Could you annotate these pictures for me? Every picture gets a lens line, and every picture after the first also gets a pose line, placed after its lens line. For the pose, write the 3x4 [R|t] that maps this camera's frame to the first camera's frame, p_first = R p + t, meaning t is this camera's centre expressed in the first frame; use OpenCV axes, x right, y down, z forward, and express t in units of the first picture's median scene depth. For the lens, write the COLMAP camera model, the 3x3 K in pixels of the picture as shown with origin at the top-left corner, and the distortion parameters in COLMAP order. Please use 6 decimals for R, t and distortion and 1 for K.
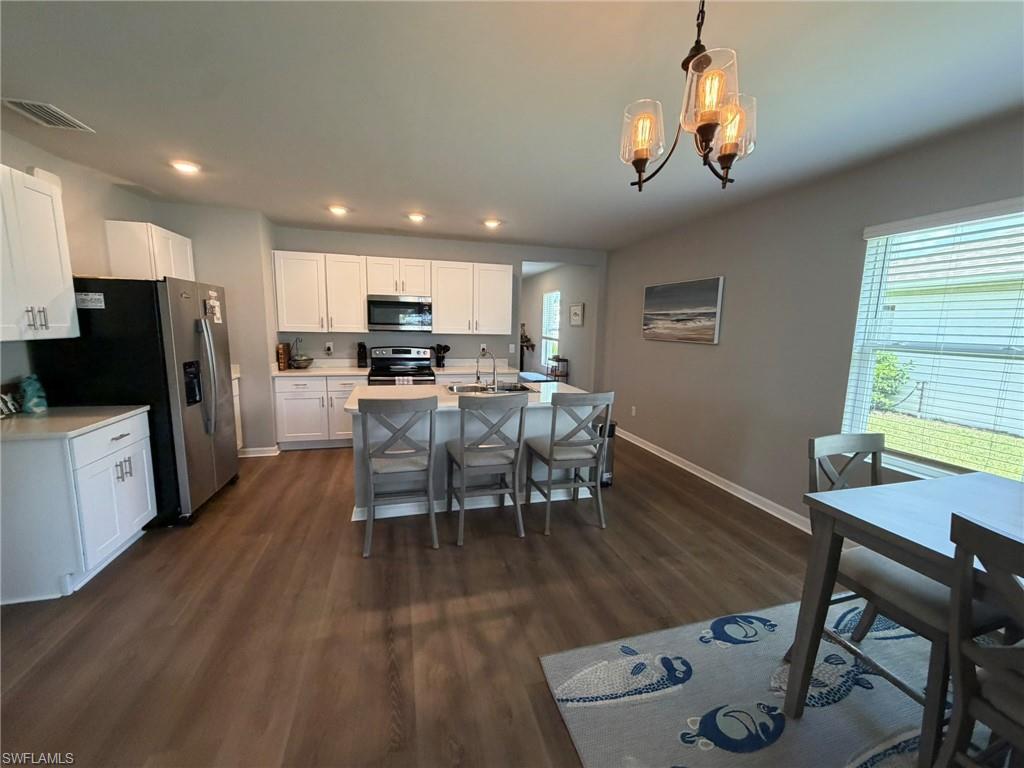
lens RADIAL K [[410.8, 0, 513.9], [0, 410.8, 385.4], [0, 0, 1]] dist [-0.000143, 0.000180]
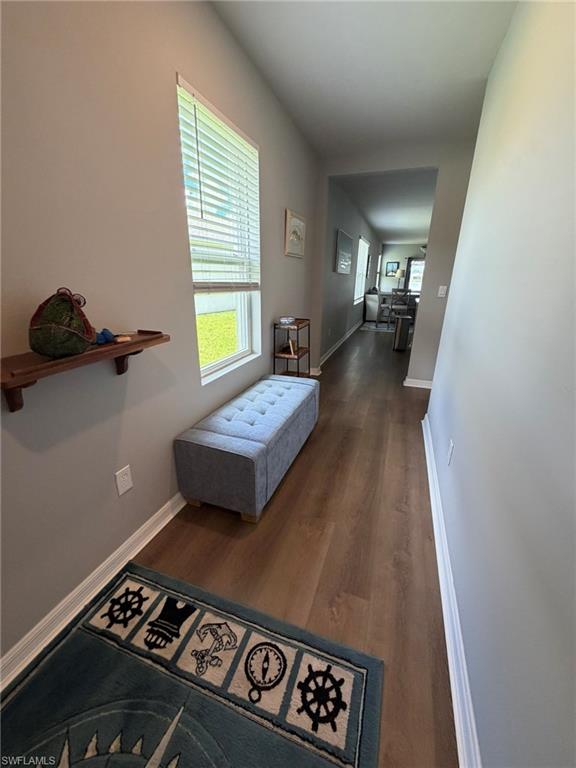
lens RADIAL K [[308.1, 0, 288.0], [0, 308.1, 384.0], [0, 0, 1]] dist [-0.000143, 0.000180]
pose [[-0.808879, -0.225031, 0.543209, -0.203370], [0.057664, 0.889049, 0.454165, -0.282280], [-0.585141, 0.398688, -0.706157, 2.119426]]
